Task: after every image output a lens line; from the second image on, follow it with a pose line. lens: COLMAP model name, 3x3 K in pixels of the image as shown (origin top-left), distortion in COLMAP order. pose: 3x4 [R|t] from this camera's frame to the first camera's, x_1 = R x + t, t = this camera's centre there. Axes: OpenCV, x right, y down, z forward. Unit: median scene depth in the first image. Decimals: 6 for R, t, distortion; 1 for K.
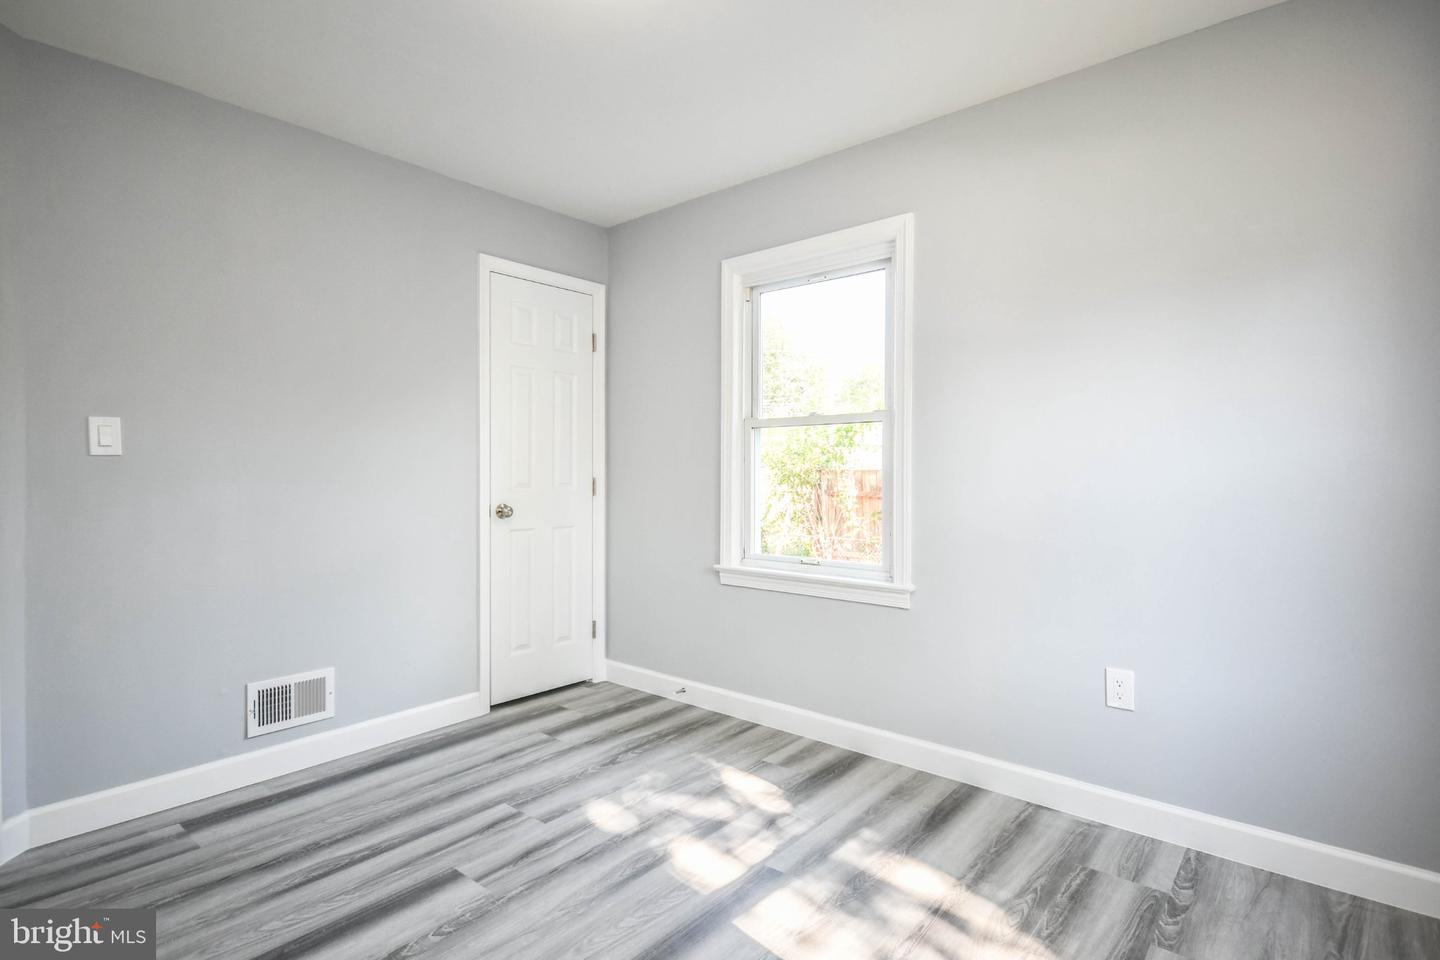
lens RADIAL K [[737.3, 0, 728.7], [0, 737.3, 481.6], [0, 0, 1]] dist [0.012979, -0.003733]
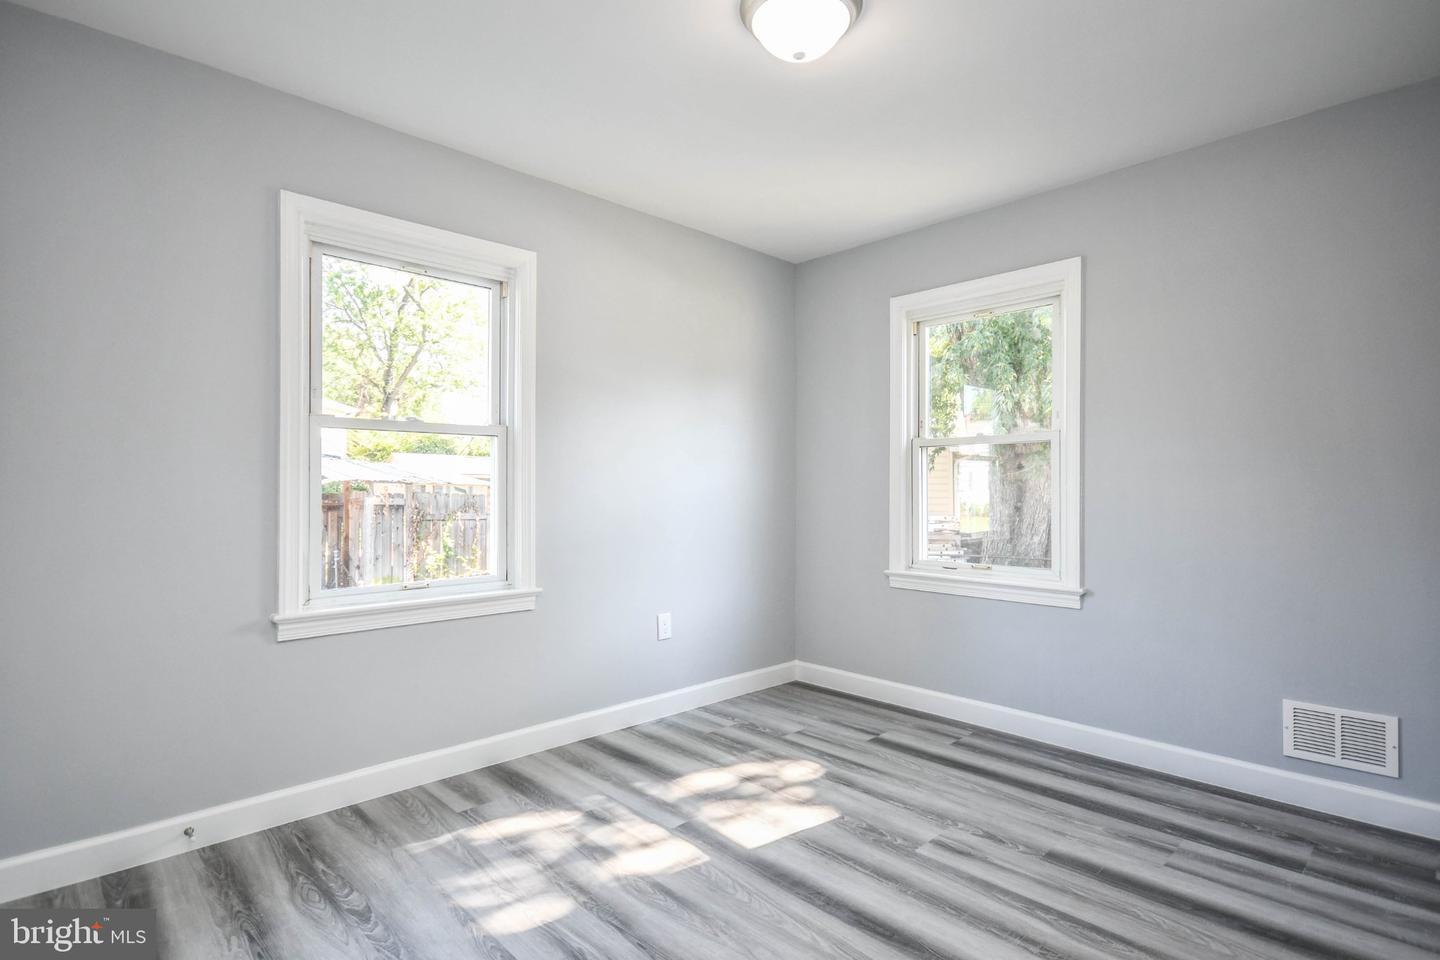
lens RADIAL K [[737.3, 0, 723.6], [0, 737.3, 476.3], [0, 0, 1]] dist [0.012979, -0.003733]
pose [[0.083279, 0.009423, 0.996482, -0.896068], [0.004780, 0.999940, -0.009855, -0.015375], [-0.996515, 0.005584, 0.083229, 0.671593]]
